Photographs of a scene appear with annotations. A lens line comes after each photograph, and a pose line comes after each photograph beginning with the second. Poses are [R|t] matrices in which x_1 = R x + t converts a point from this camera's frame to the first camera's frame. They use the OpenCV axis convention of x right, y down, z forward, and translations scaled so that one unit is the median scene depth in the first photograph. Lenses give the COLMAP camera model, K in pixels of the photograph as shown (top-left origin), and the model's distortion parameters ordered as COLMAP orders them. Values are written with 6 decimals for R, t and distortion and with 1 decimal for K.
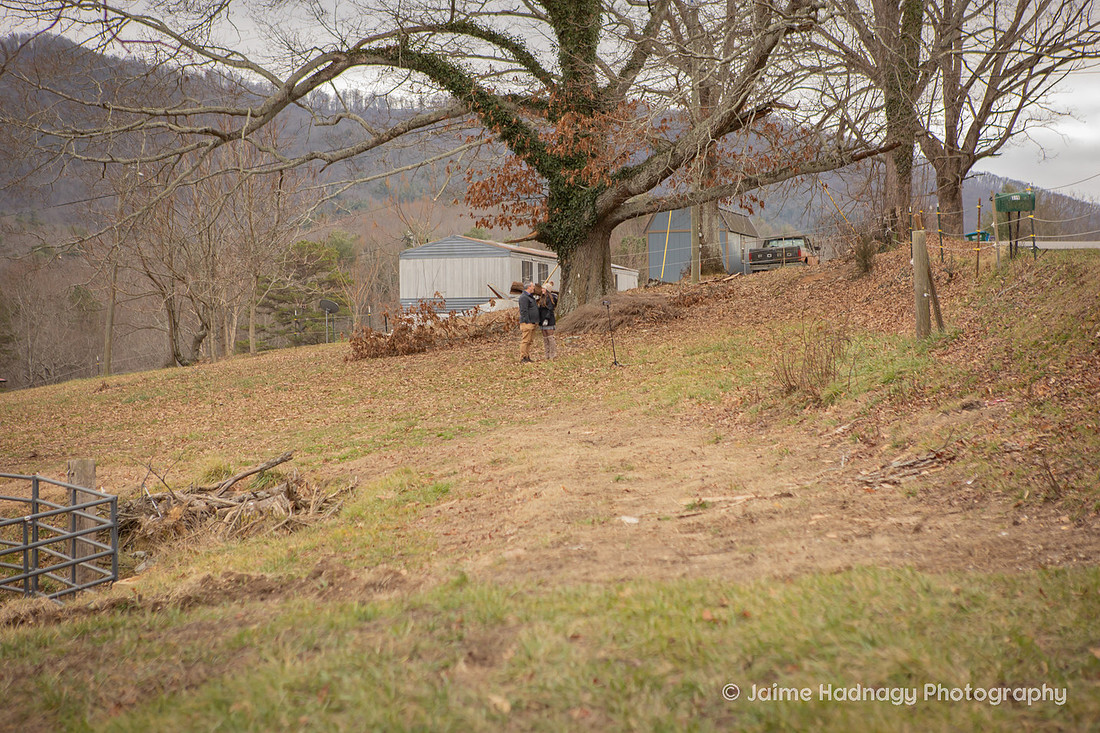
lens RADIAL K [[2314.6, 0, 562.7], [0, 2314.6, 365.3], [0, 0, 1]] dist [0.196280, -0.022691]
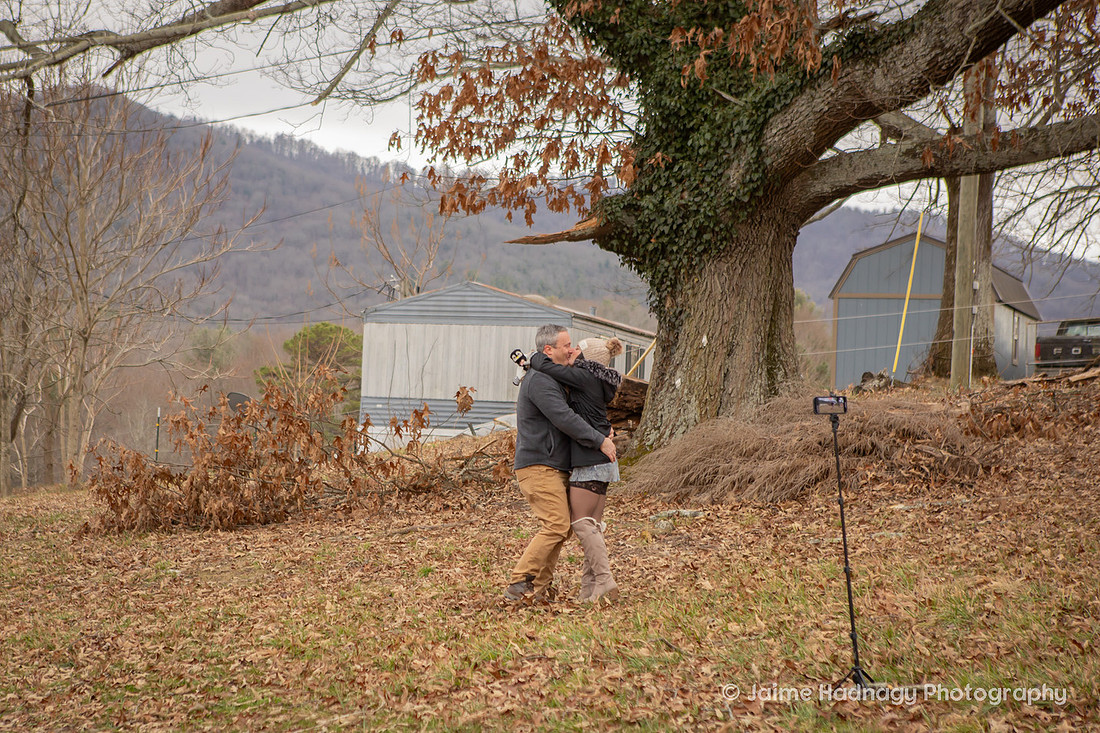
lens RADIAL K [[2480.1, 0, 478.2], [0, 2480.1, 384.8], [0, 0, 1]] dist [0.207433, -0.096708]
pose [[0.995278, 0.052771, -0.081464, 0.003608], [-0.056200, 0.997602, -0.040384, -0.013511], [0.079138, 0.044772, 0.995858, 0.596392]]
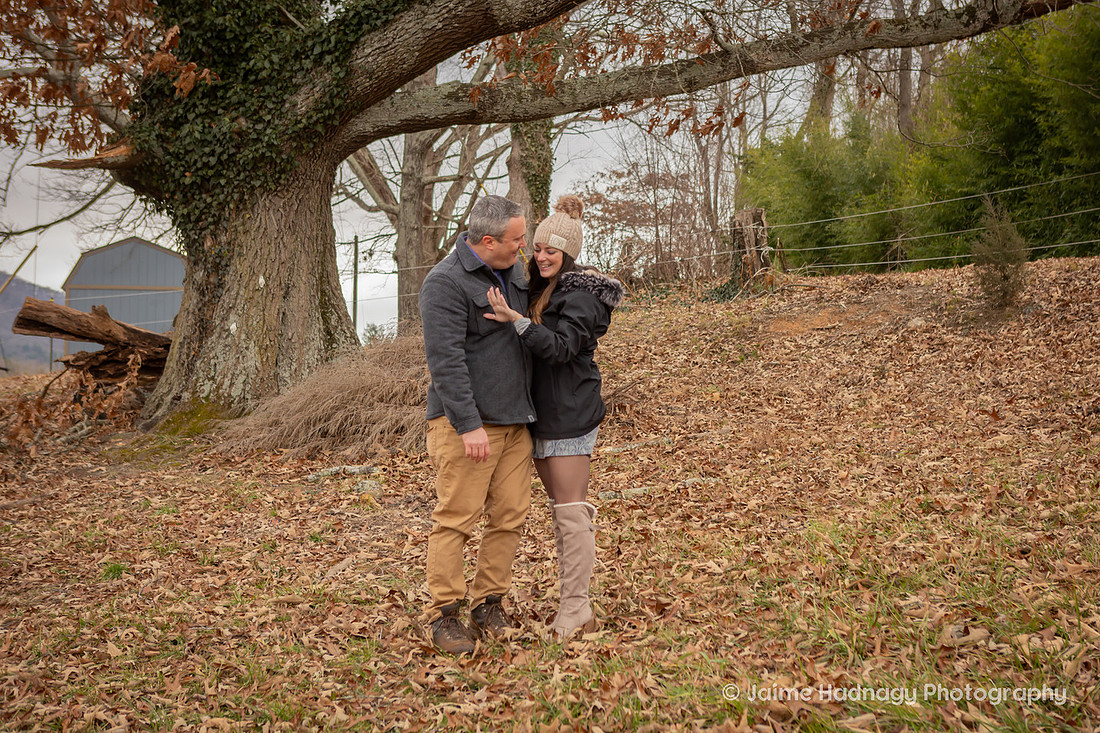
lens RADIAL K [[1574.8, 0, 597.7], [0, 1574.8, 314.7], [0, 0, 1]] dist [-0.010255, 0.047212]
pose [[0.885749, 0.048457, 0.461629, -0.054441], [-0.007273, 0.995863, -0.090580, -0.013217], [-0.464108, 0.076874, 0.882437, 0.764318]]
